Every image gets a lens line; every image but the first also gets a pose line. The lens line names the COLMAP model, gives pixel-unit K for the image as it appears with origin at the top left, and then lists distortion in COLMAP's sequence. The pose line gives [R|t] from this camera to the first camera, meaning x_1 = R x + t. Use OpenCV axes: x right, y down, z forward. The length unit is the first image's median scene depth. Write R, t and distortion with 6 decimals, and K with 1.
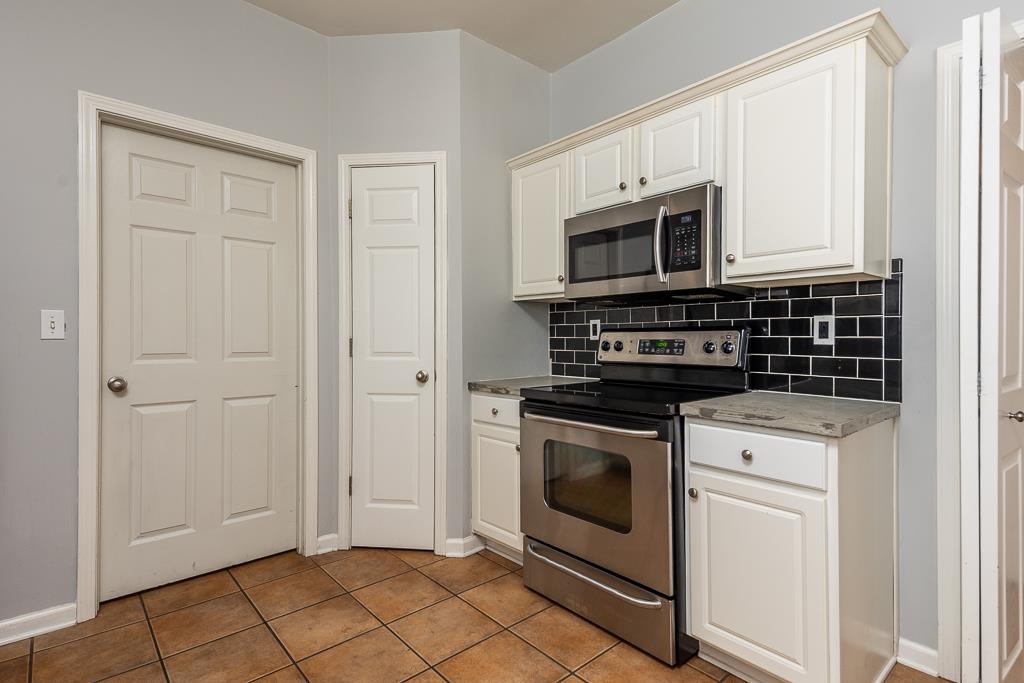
lens RADIAL K [[477.8, 0, 508.7], [0, 477.8, 338.7], [0, 0, 1]] dist [0.003647, 0.000208]
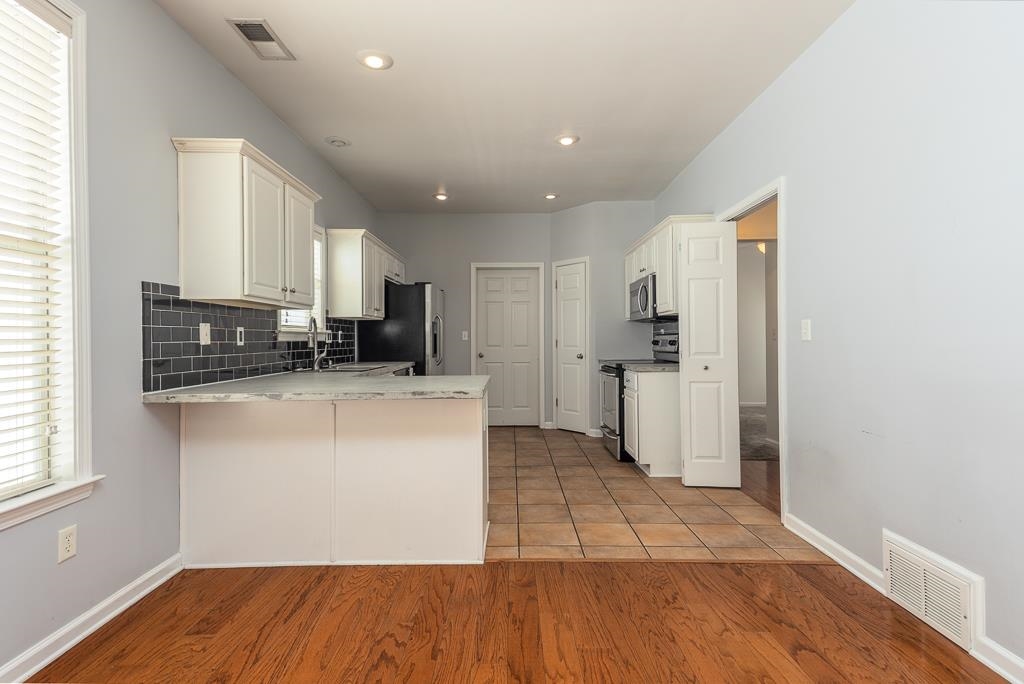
lens RADIAL K [[477.8, 0, 508.7], [0, 477.8, 339.2], [0, 0, 1]] dist [0.003647, 0.000208]
pose [[0.740921, -0.006333, -0.671562, 1.095922], [0.004021, 0.999979, -0.004994, 0.008268], [0.671580, 0.000999, 0.740932, -0.917798]]
